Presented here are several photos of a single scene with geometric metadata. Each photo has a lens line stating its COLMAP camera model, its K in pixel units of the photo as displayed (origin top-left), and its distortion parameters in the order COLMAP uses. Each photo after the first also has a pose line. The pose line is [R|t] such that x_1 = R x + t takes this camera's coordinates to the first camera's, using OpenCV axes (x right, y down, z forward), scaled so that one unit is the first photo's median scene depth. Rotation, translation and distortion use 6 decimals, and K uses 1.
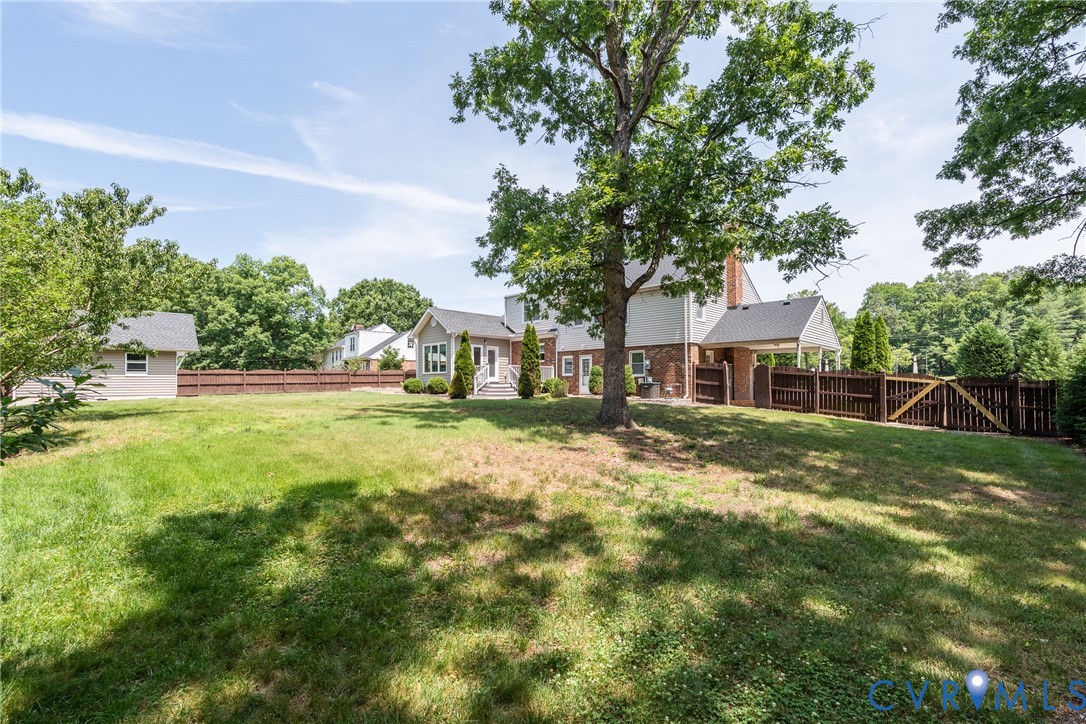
lens RADIAL K [[473.0, 0, 544.2], [0, 473.0, 365.8], [0, 0, 1]] dist [-0.000620, -0.000889]
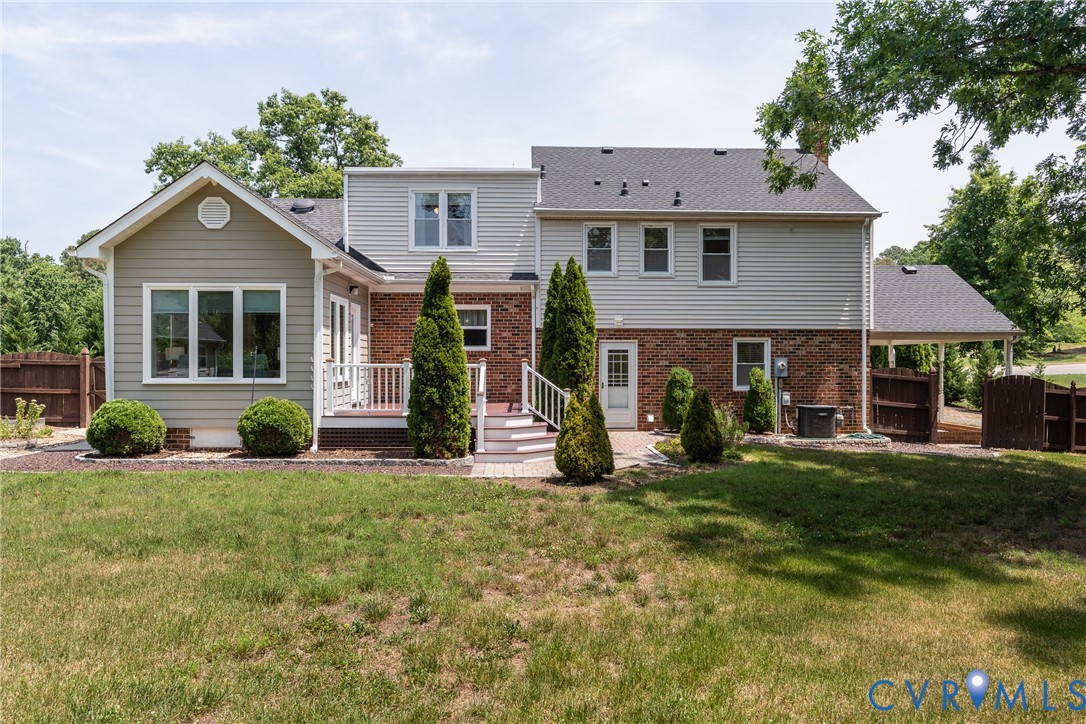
lens RADIAL K [[723.9, 0, 543.1], [0, 723.9, 363.5], [0, 0, 1]] dist [0.001289, 0.002326]
pose [[0.695867, -0.002585, 0.718166, -0.522394], [-0.033542, 0.998785, 0.036095, -0.026890], [-0.717387, -0.049207, 0.694935, 0.663011]]
